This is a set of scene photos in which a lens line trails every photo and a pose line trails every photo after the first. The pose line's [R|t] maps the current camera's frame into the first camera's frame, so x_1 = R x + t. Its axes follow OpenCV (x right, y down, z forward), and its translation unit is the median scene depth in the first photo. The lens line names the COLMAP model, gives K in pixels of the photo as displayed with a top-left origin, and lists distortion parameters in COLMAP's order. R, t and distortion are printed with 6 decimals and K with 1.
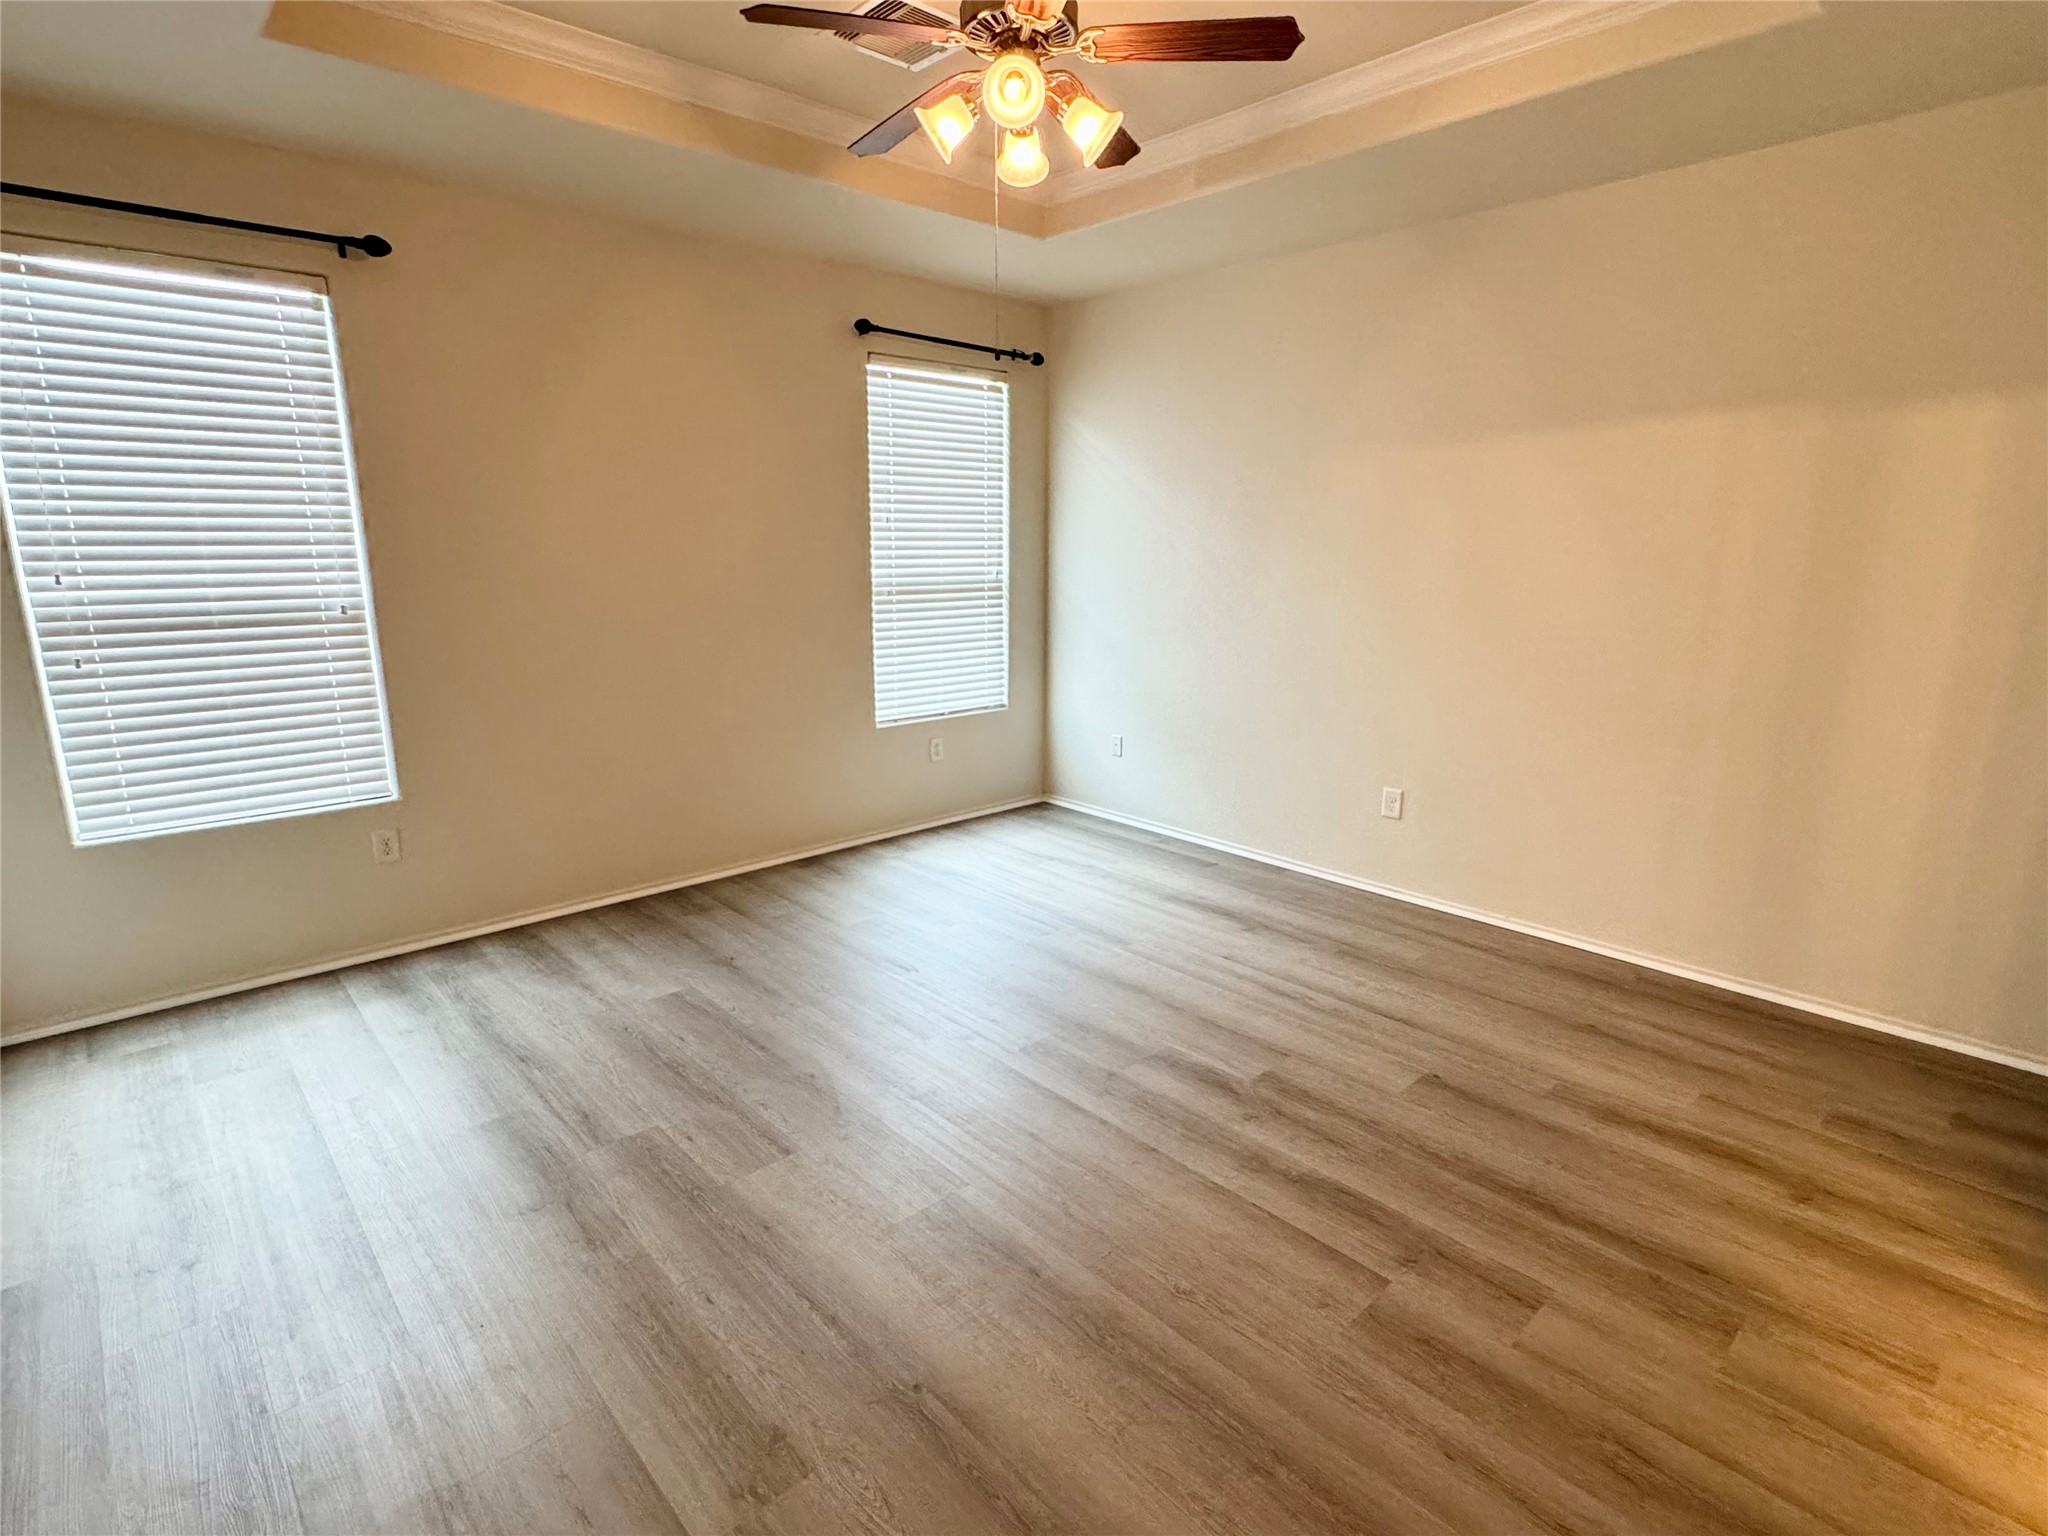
lens RADIAL K [[1021.9, 0, 1024.0], [0, 1021.9, 768.0], [0, 0, 1]] dist [-0.001763, -0.000558]
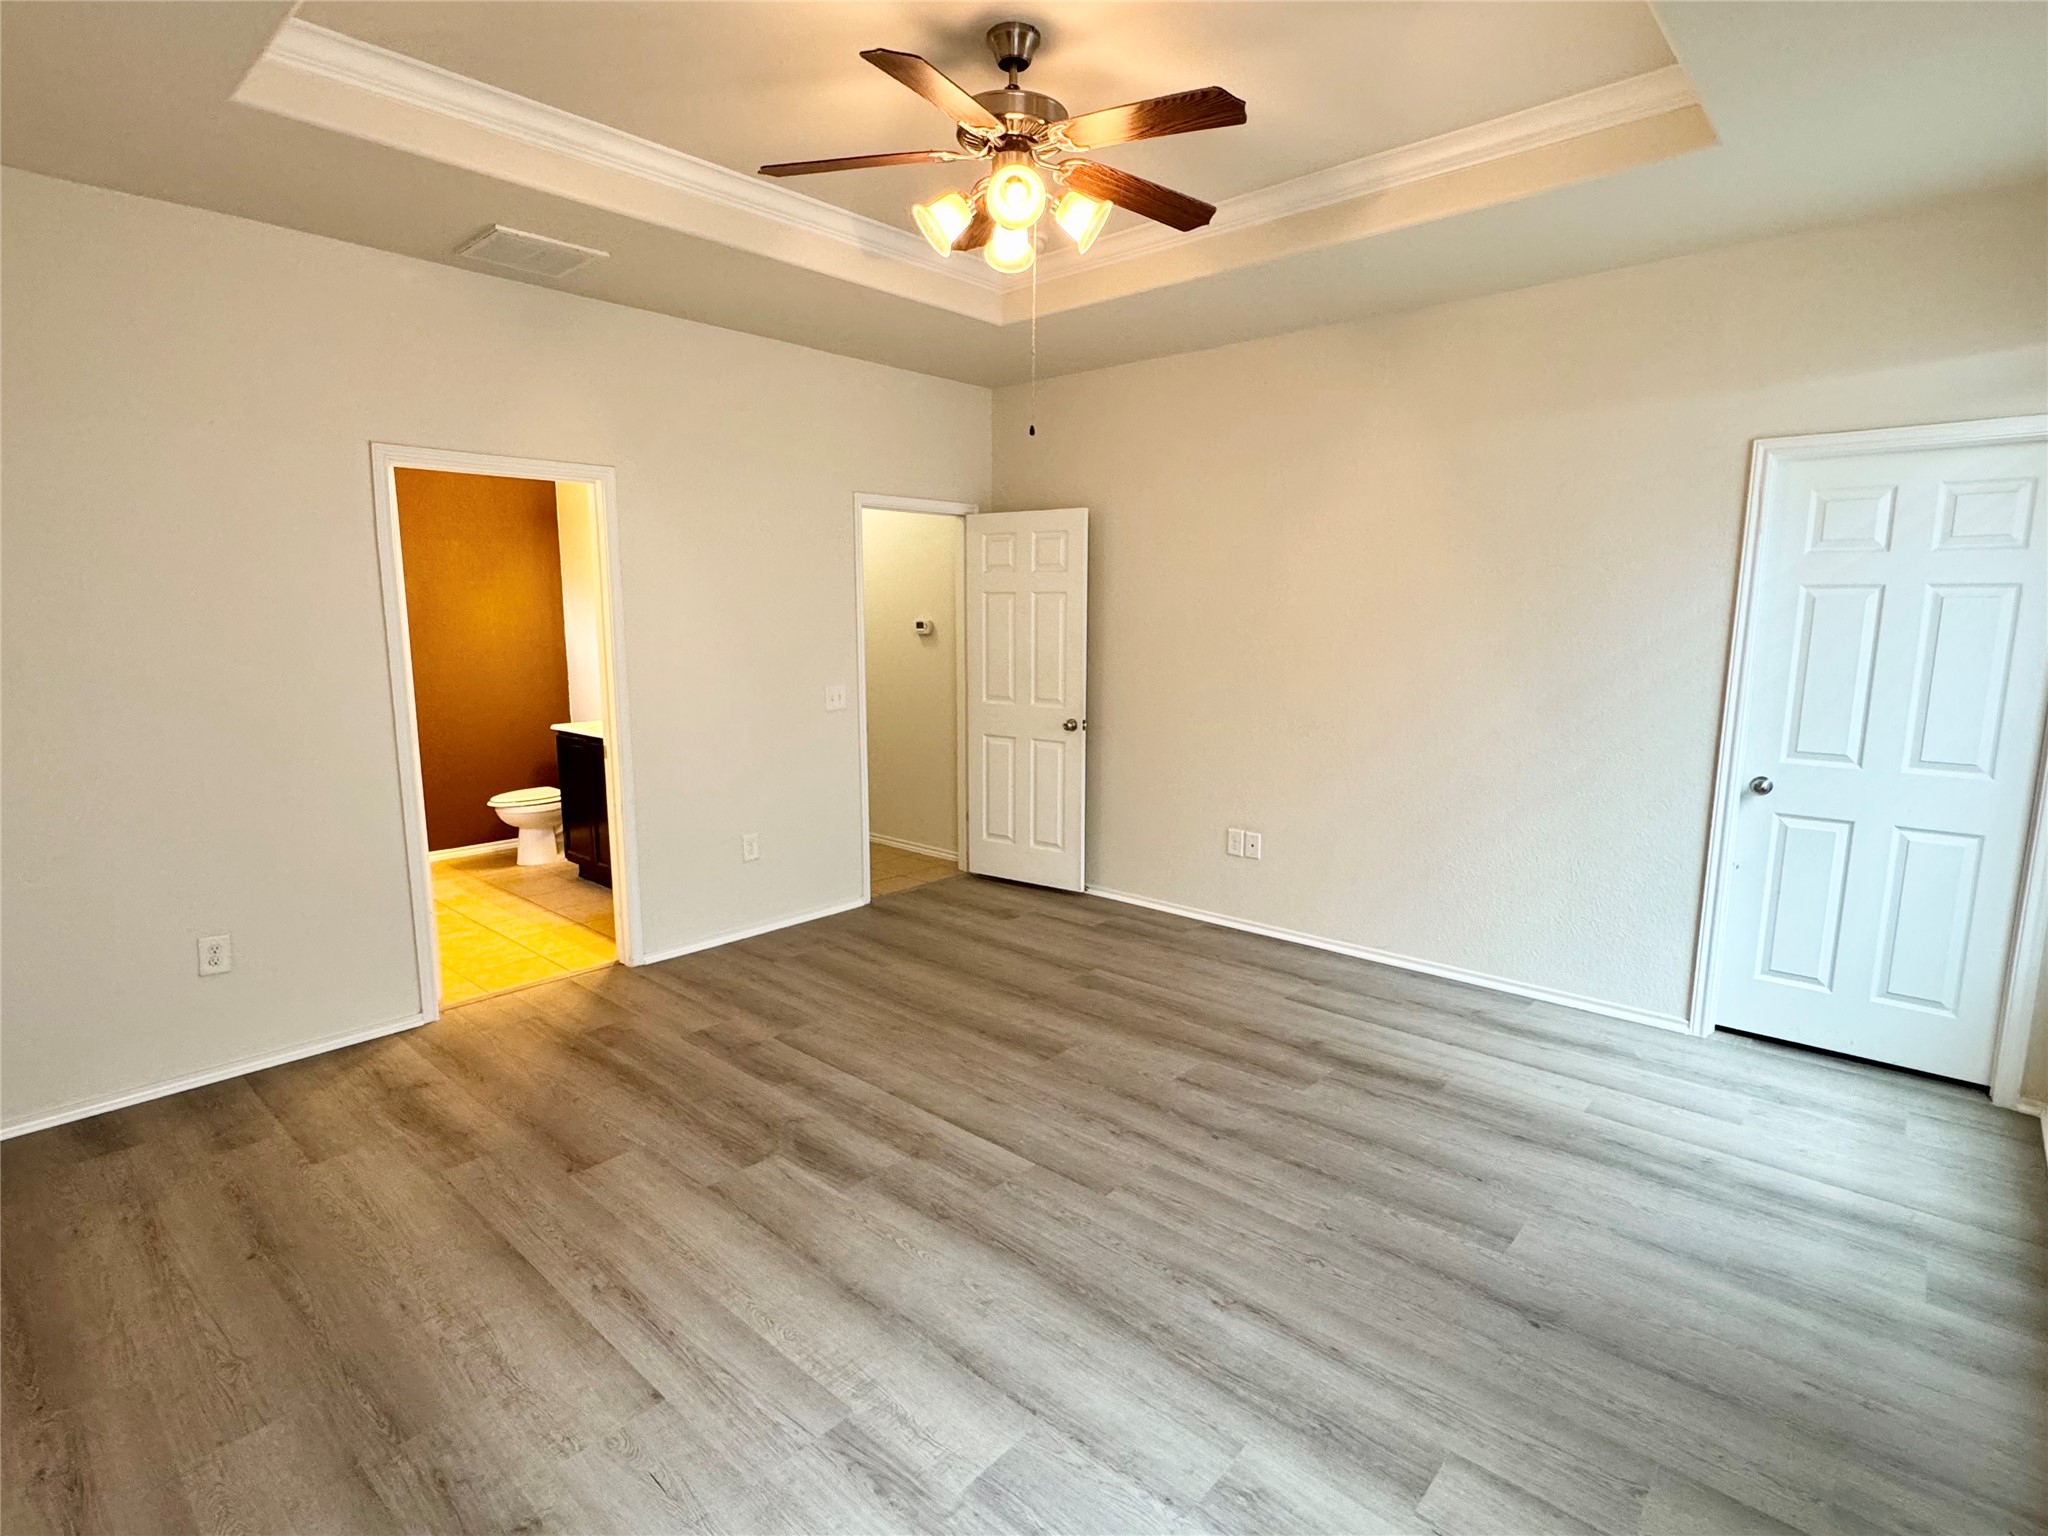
lens RADIAL K [[1021.9, 0, 1024.0], [0, 1021.9, 768.0], [0, 0, 1]] dist [-0.001763, -0.000558]
pose [[-0.995170, 0.011200, -0.097531, 0.079762], [-0.025464, 0.930018, 0.366631, -0.429857], [0.094812, 0.367344, -0.925240, 1.911762]]
